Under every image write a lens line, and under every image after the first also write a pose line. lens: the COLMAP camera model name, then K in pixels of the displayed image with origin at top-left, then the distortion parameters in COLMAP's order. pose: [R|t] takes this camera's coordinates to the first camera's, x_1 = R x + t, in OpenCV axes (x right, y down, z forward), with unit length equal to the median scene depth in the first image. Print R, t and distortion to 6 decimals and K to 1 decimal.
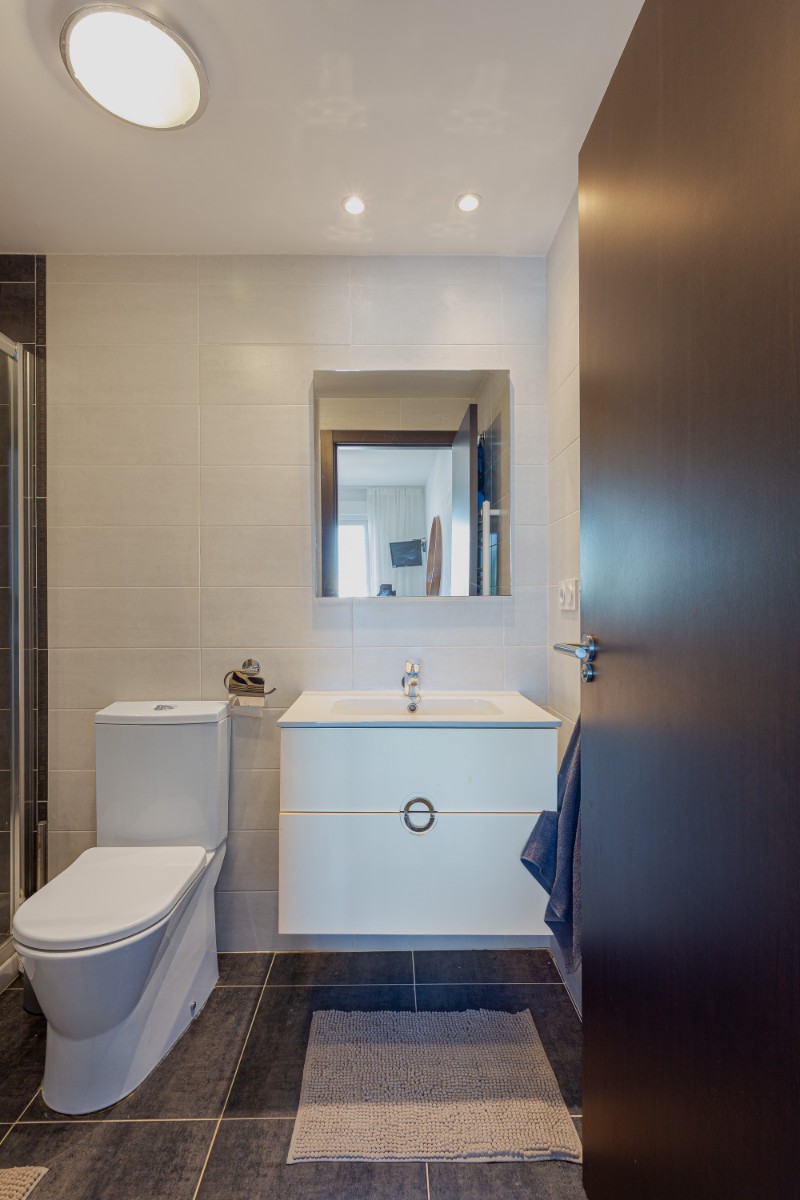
lens RADIAL K [[583.7, 0, 400.0], [0, 583.7, 600.0], [0, 0, 1]] dist [0.003560, 0.000829]
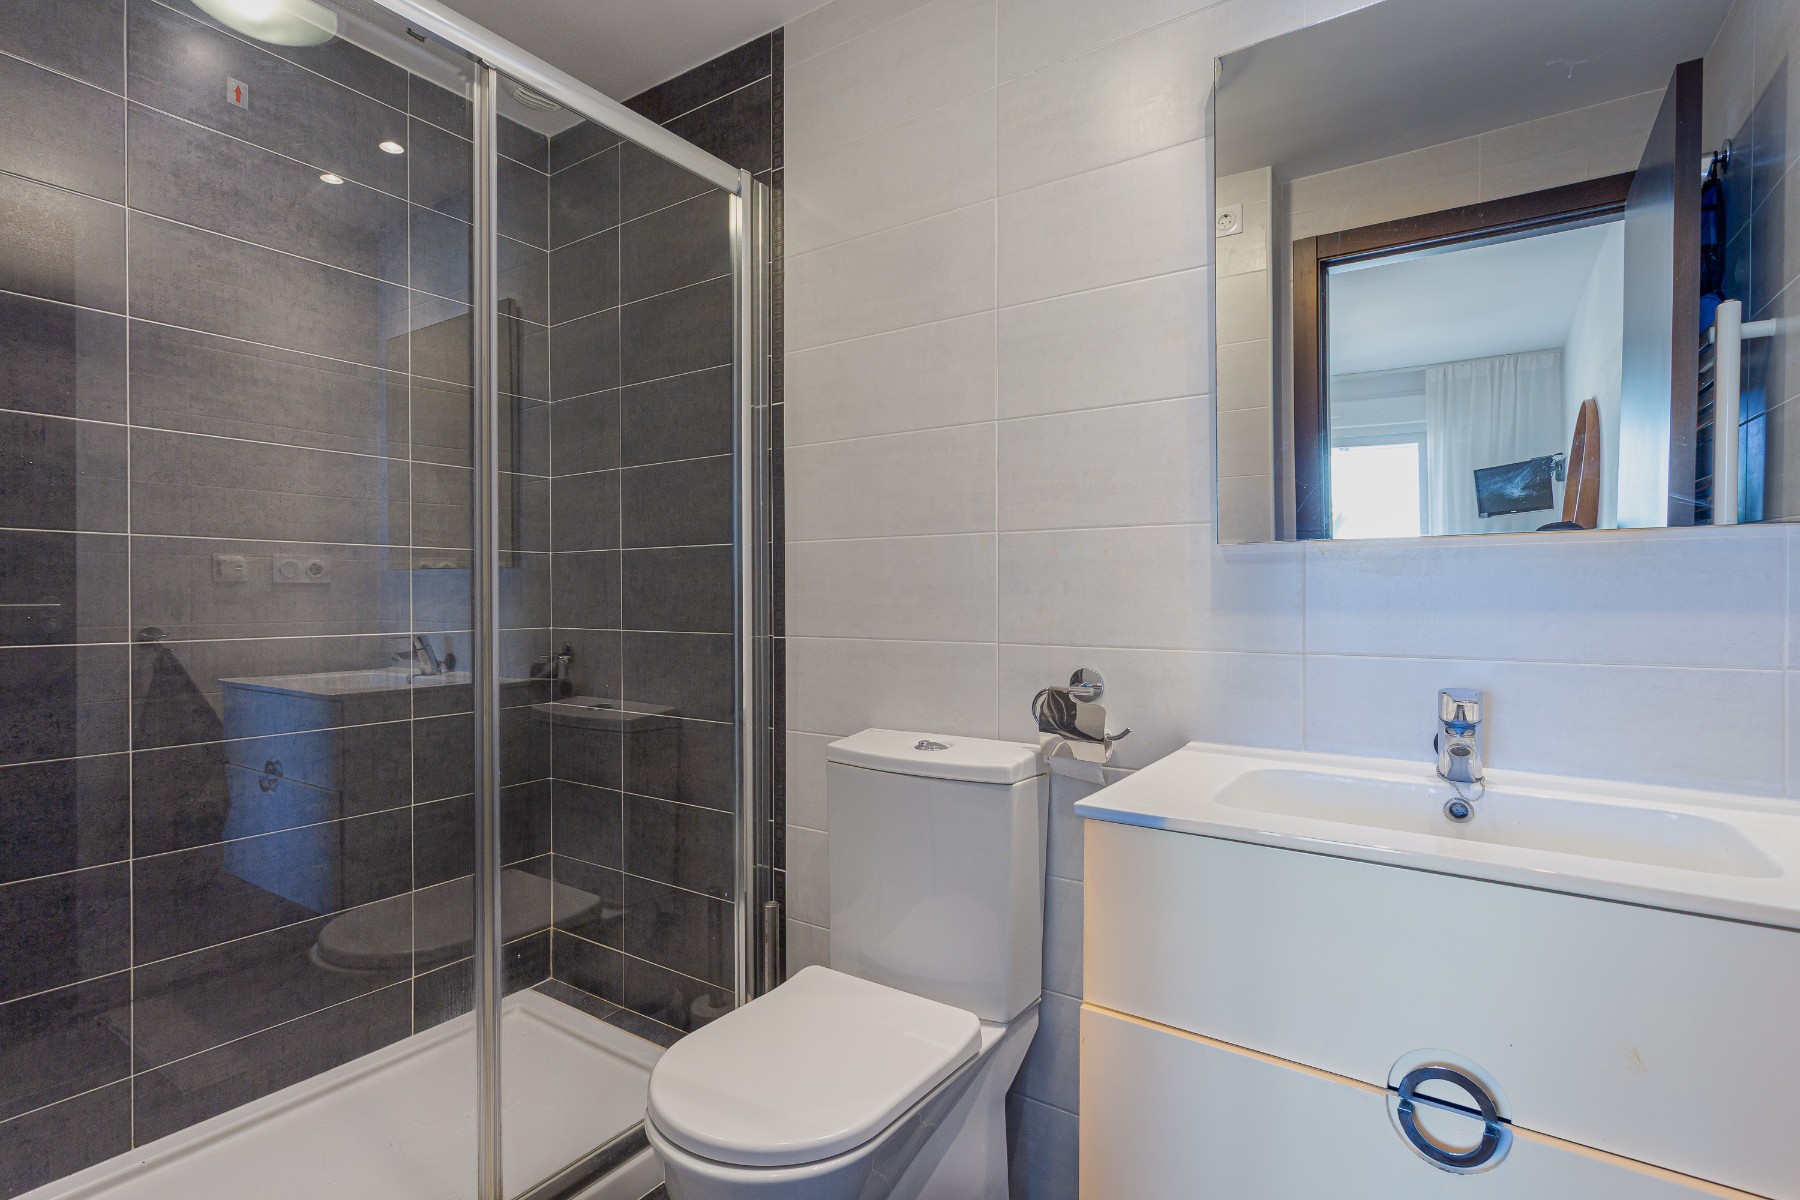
lens RADIAL K [[860.5, 0, 891.4], [0, 860.5, 606.6], [0, 0, 1]] dist [-0.000136, 0.000766]
pose [[0.808399, 0.006801, -0.588596, 0.052734], [0.003865, 0.999850, 0.016862, 0.034077], [0.588623, -0.015906, 0.808251, 0.296968]]
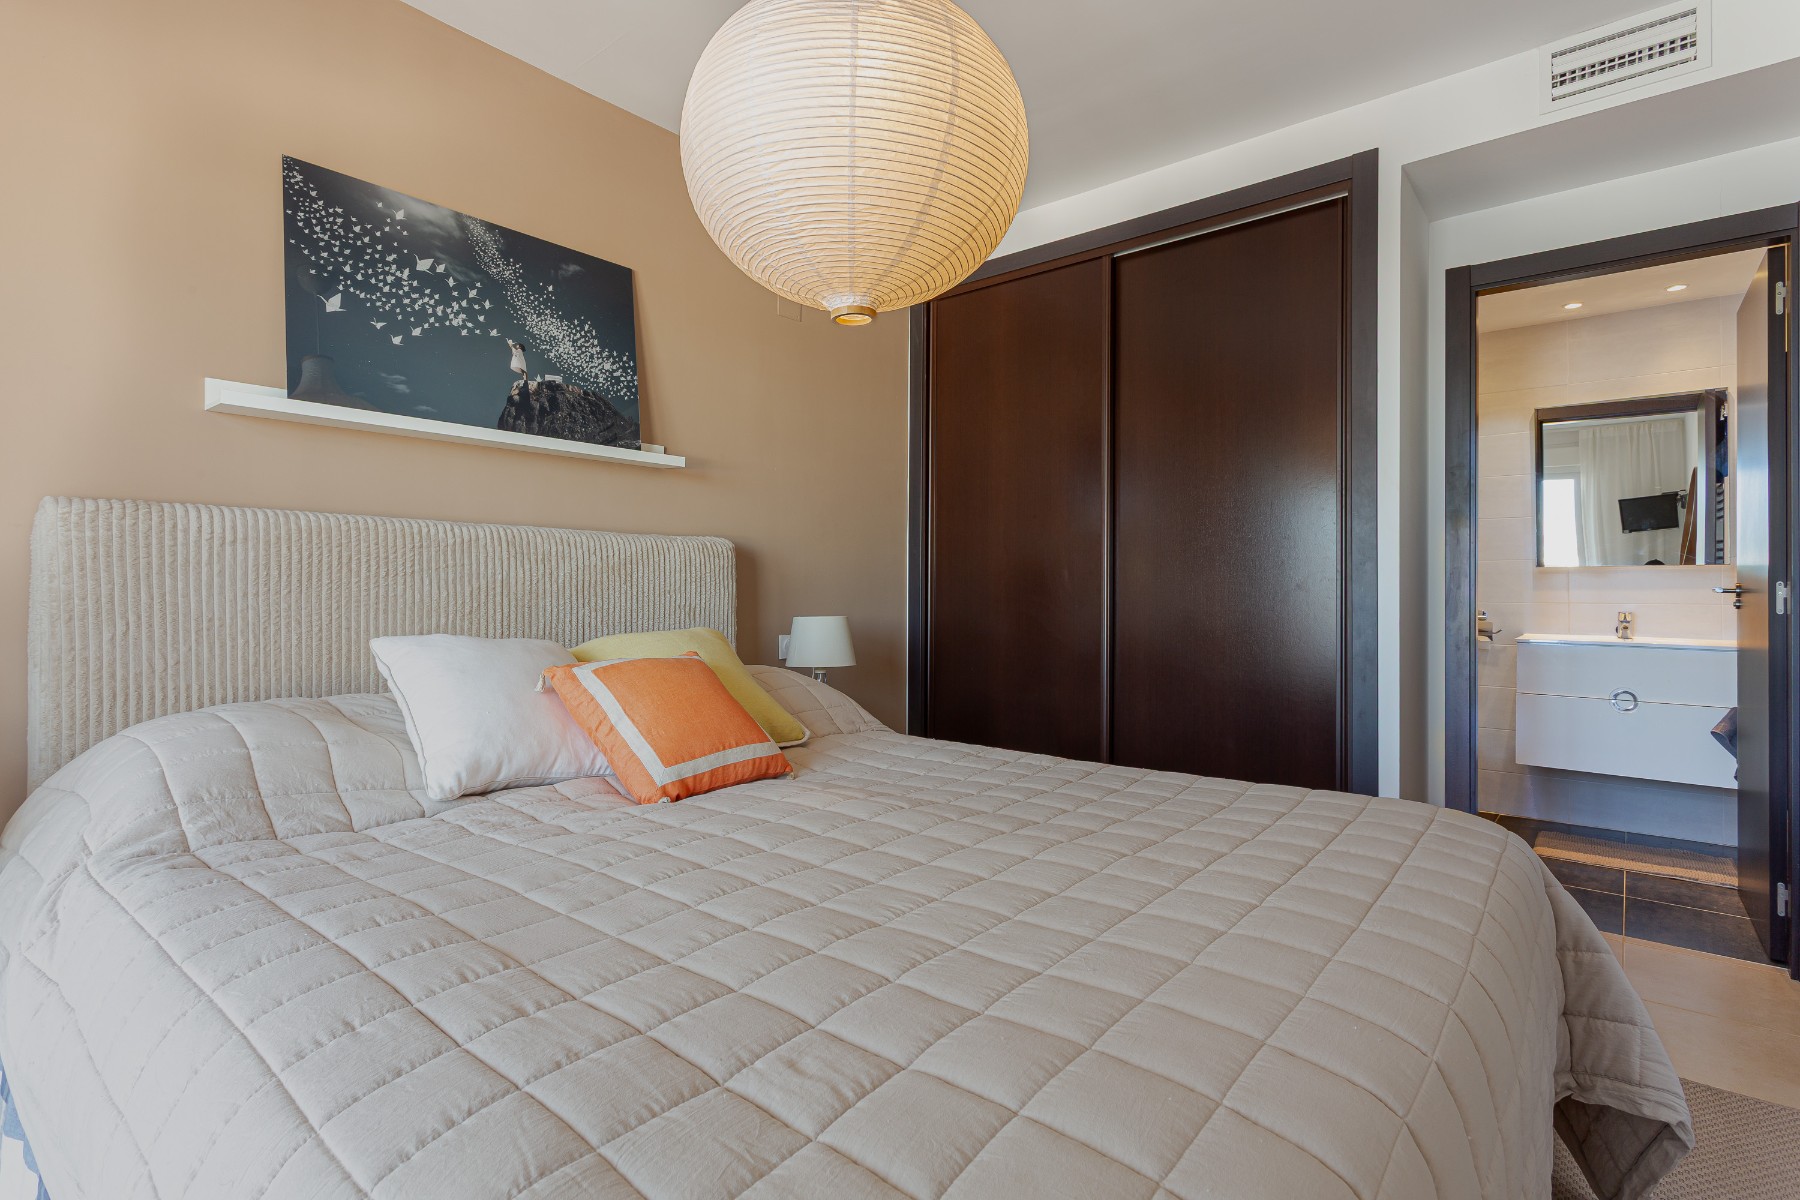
lens RADIAL K [[875.6, 0, 873.3], [0, 875.6, 586.1], [0, 0, 1]] dist [0.003560, 0.000829]
pose [[0.743629, 0.001012, -0.668592, 0.088397], [0.000527, 0.999998, 0.002101, 0.035546], [0.668592, -0.001915, 0.743627, -1.754346]]
